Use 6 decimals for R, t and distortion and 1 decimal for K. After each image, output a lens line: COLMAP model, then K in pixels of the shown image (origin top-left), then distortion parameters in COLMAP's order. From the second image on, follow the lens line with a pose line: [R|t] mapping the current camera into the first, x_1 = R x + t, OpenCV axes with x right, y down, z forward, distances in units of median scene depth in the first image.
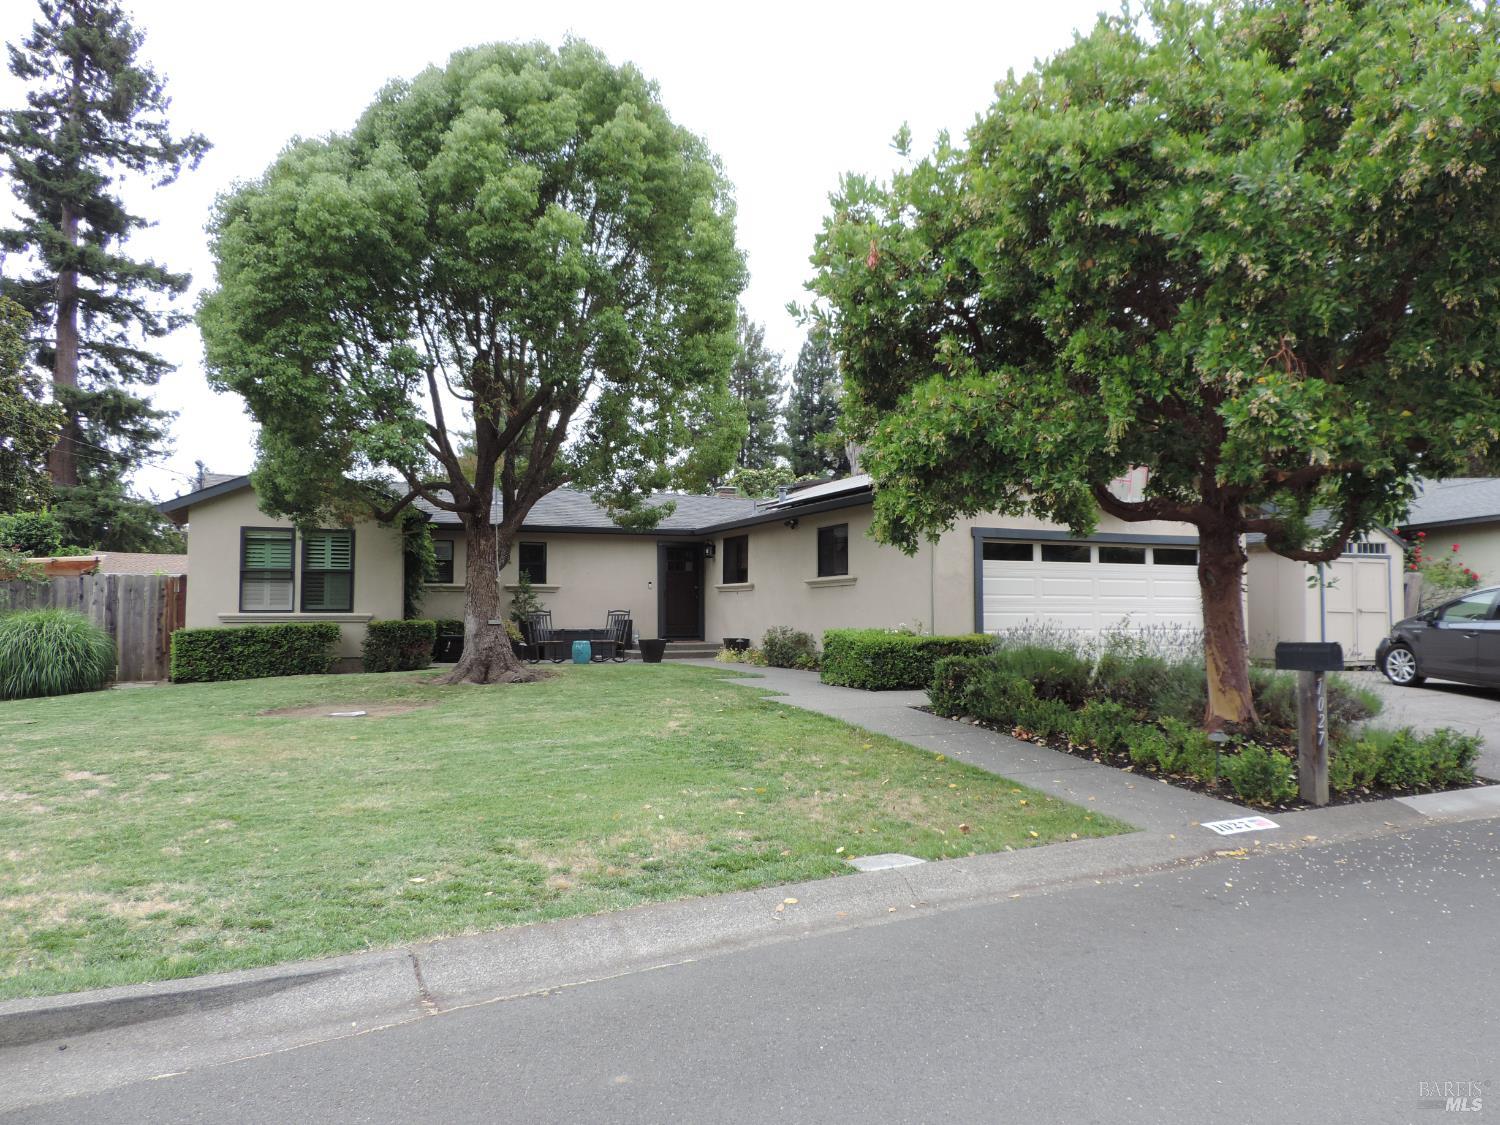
lens RADIAL K [[1063.2, 0, 748.1], [0, 1063.2, 567.6], [0, 0, 1]] dist [-0.016773, -0.006022]
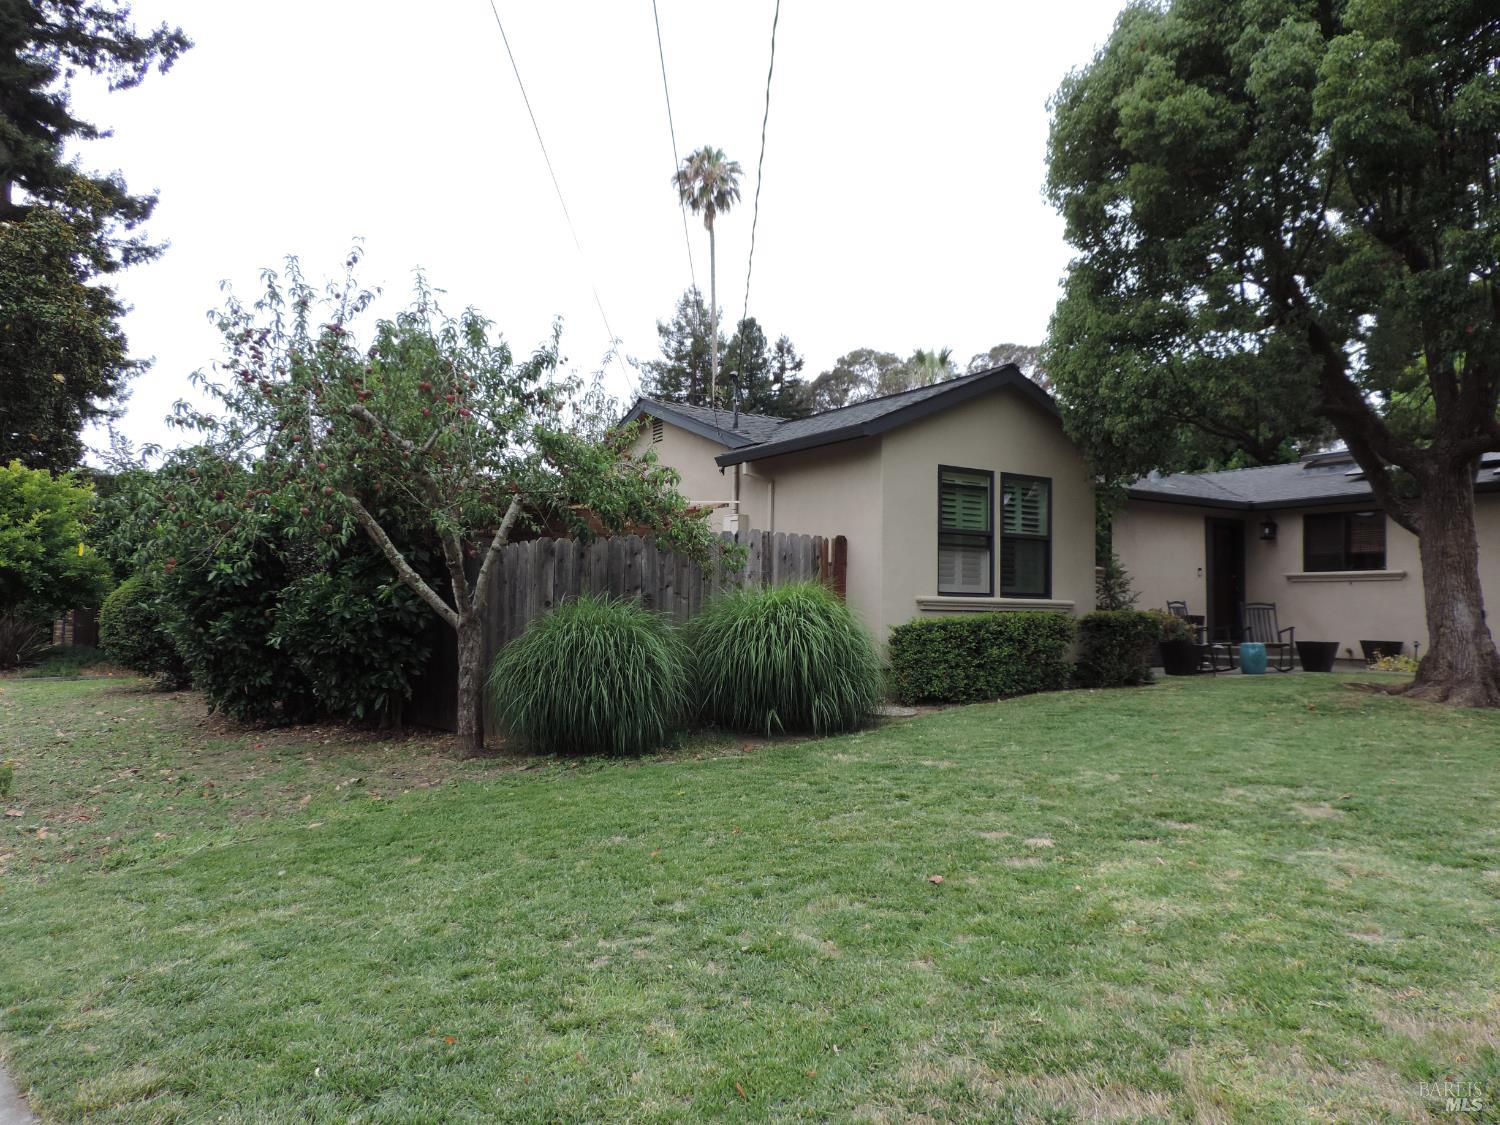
lens RADIAL K [[1063.2, 0, 748.1], [0, 1063.2, 567.6], [0, 0, 1]] dist [-0.016773, -0.006022]
pose [[0.984700, 0.020429, 0.173059, -0.210480], [-0.019010, 0.999771, -0.009854, 0.009921], [-0.173220, 0.006414, 0.984862, 0.112775]]
